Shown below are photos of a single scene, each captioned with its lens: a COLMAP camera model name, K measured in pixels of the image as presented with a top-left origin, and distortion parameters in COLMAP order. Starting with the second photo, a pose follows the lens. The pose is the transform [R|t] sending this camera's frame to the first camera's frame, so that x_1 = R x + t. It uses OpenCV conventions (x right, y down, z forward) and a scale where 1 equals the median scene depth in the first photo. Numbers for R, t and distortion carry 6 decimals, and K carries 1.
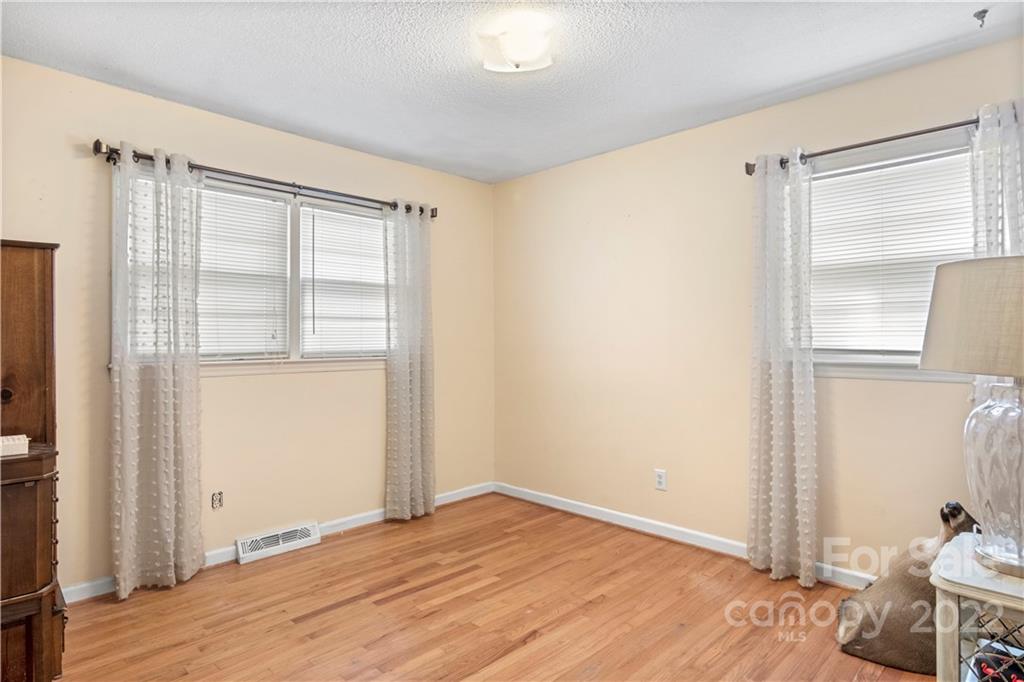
lens RADIAL K [[556.1, 0, 512.0], [0, 556.1, 341.0], [0, 0, 1]] dist [-0.003362, -0.000132]
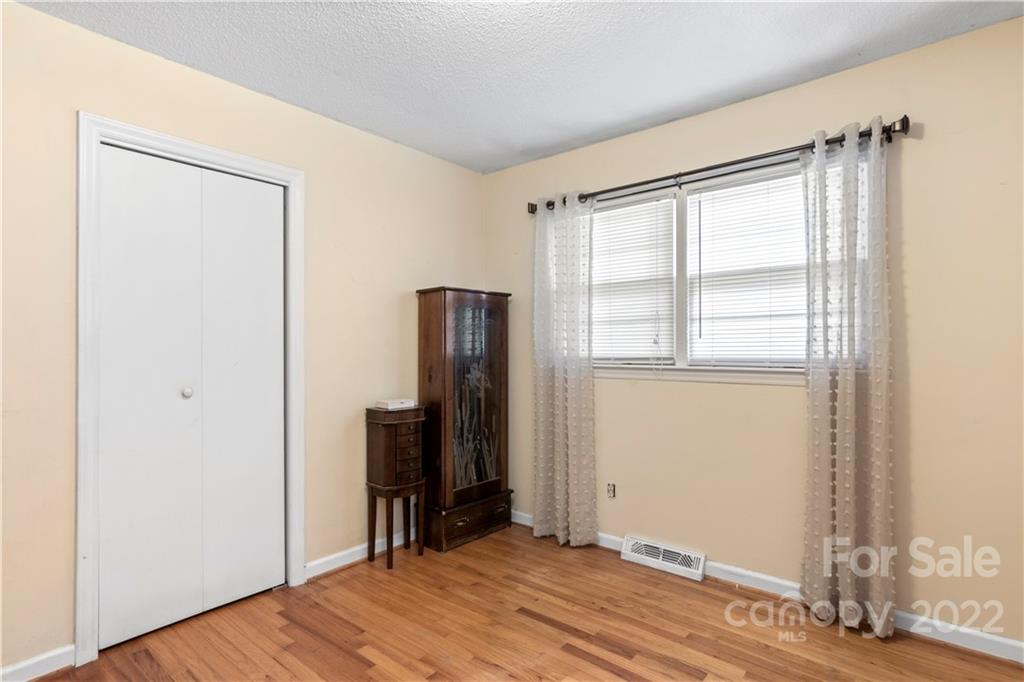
lens RADIAL K [[526.5, 0, 512.0], [0, 526.5, 341.0], [0, 0, 1]] dist [-0.001520, -0.000026]
pose [[0.075038, -0.002188, -0.997178, 0.454324], [0.006886, 0.999975, -0.001676, -0.008928], [0.997157, -0.006741, 0.075051, 0.666119]]
